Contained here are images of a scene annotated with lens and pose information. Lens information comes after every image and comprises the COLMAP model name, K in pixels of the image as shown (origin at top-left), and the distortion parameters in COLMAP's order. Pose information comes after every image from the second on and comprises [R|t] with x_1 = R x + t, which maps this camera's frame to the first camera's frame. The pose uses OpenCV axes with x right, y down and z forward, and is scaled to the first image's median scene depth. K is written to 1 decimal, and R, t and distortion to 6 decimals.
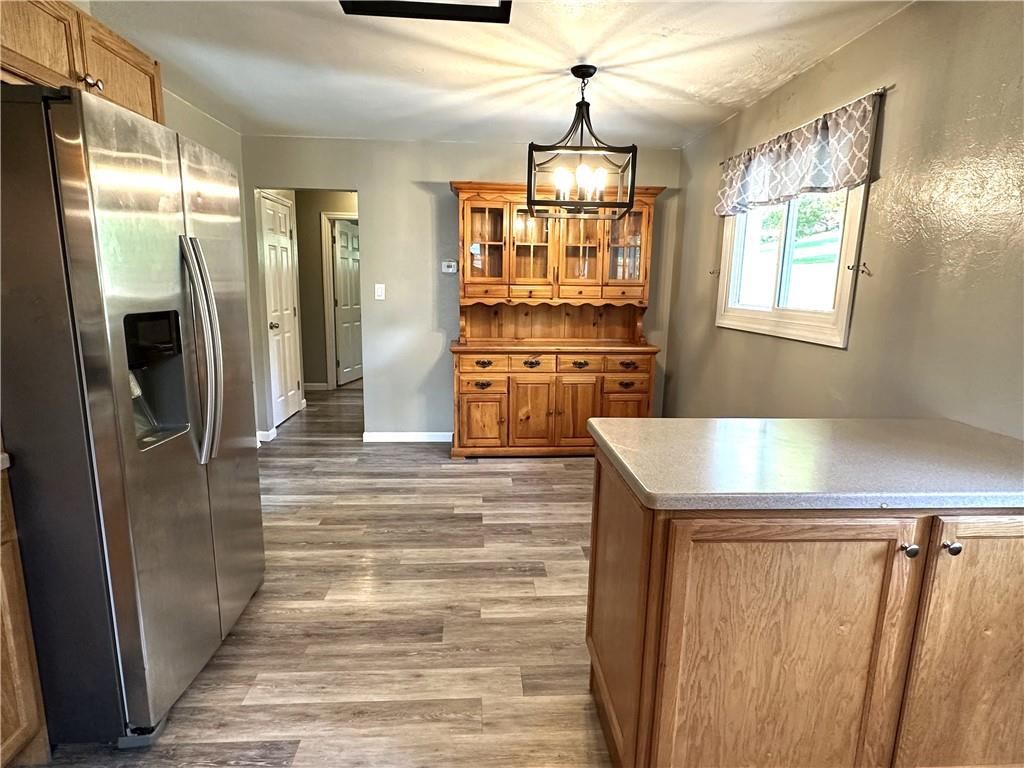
lens RADIAL K [[560.1, 0, 512.0], [0, 560.1, 384.0], [0, 0, 1]] dist [0.001114, 0.000509]
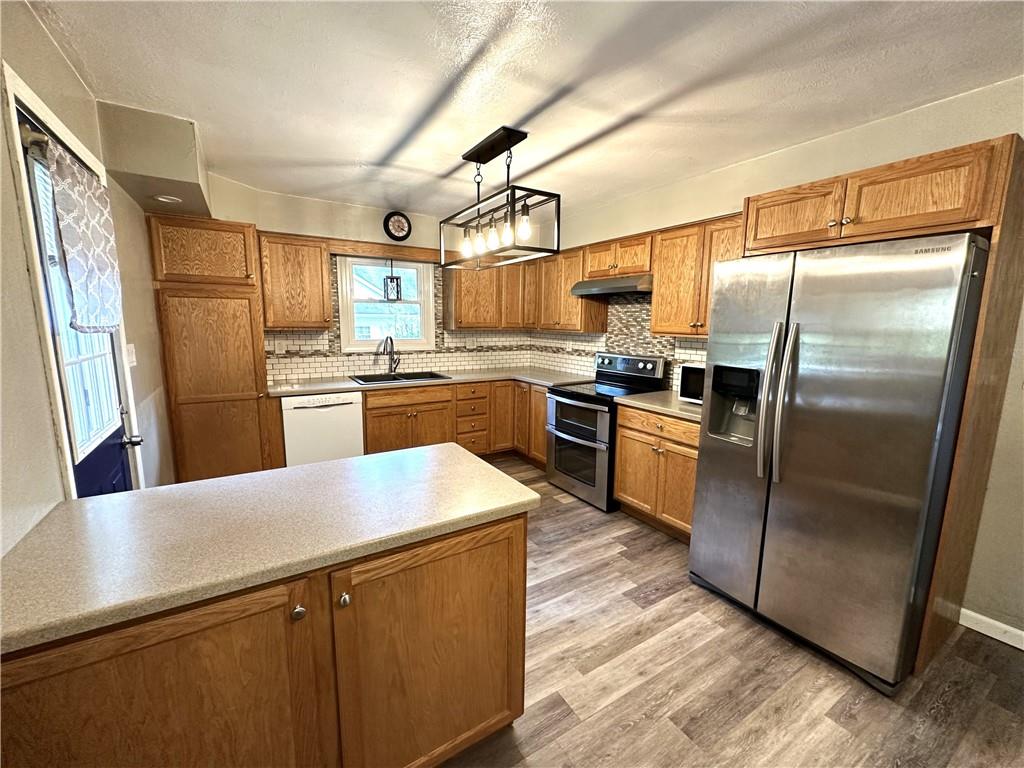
lens RADIAL K [[413.9, 0, 512.0], [0, 413.9, 384.0], [0, 0, 1]] dist [-0.000417, -0.000045]
pose [[-0.875481, 0.042204, -0.481406, 0.501857], [-0.117443, 0.947732, 0.296668, -0.317720], [0.468765, 0.316265, -0.824764, 1.464859]]
